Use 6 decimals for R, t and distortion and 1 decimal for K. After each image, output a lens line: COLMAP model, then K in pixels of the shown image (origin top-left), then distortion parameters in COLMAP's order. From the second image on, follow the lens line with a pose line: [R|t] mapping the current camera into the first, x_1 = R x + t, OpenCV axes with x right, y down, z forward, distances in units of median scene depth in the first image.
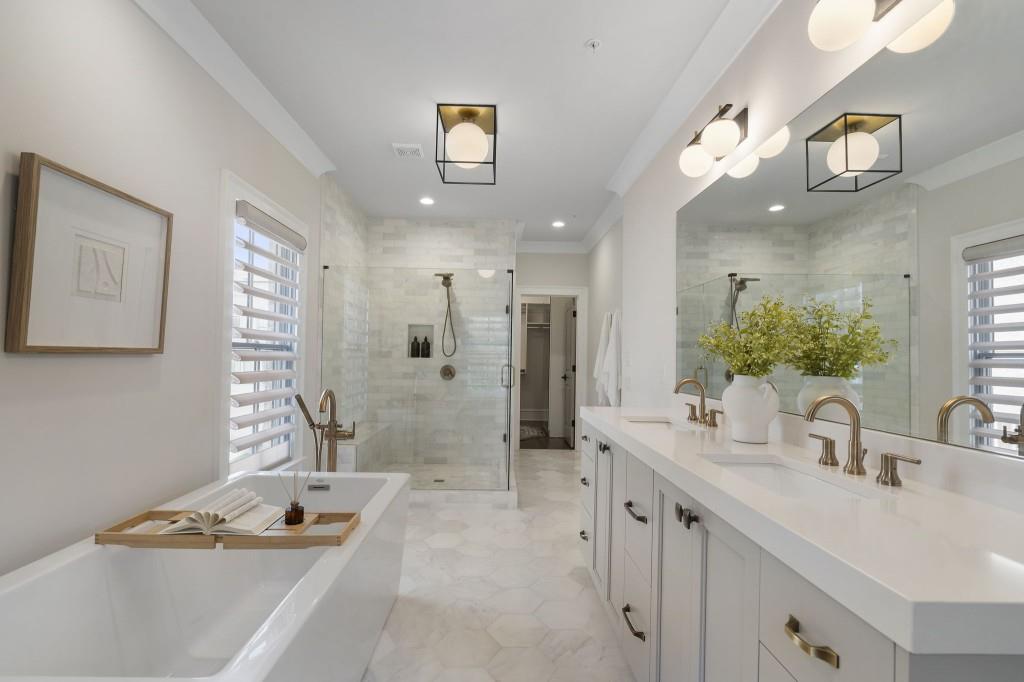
lens RADIAL K [[463.9, 0, 516.5], [0, 463.9, 330.6], [0, 0, 1]] dist [-0.003141, 0.000808]
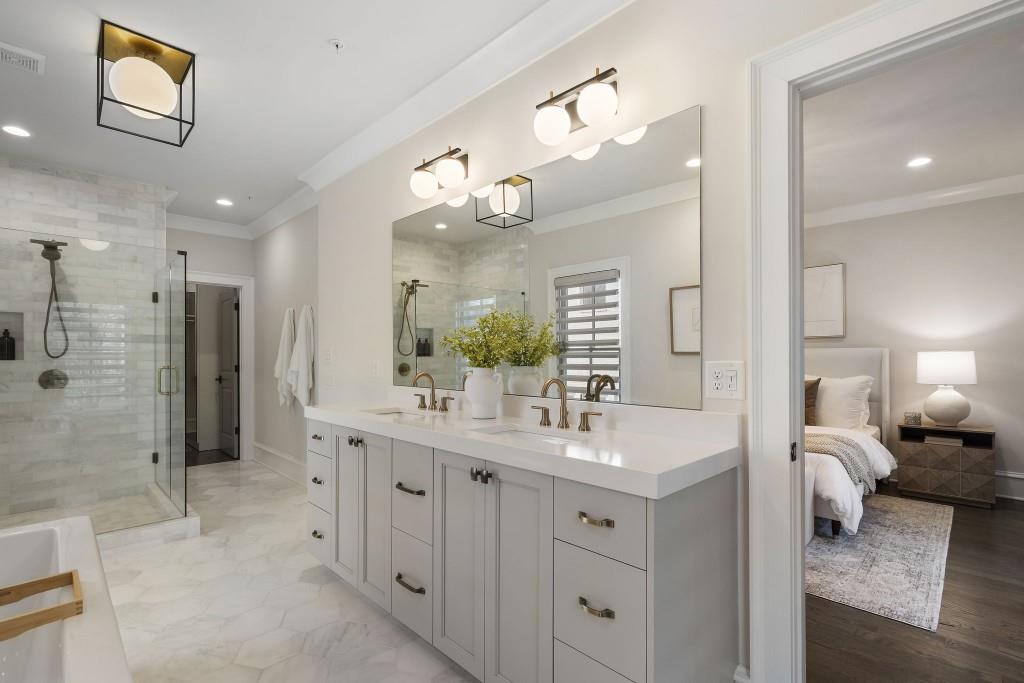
lens RADIAL K [[463.9, 0, 516.5], [0, 463.9, 331.1], [0, 0, 1]] dist [-0.003141, 0.000808]
pose [[0.731026, 0.018743, 0.682093, -0.139465], [-0.024815, 0.999692, -0.000875, -0.002902], [-0.681899, -0.016286, 0.731265, -0.006561]]
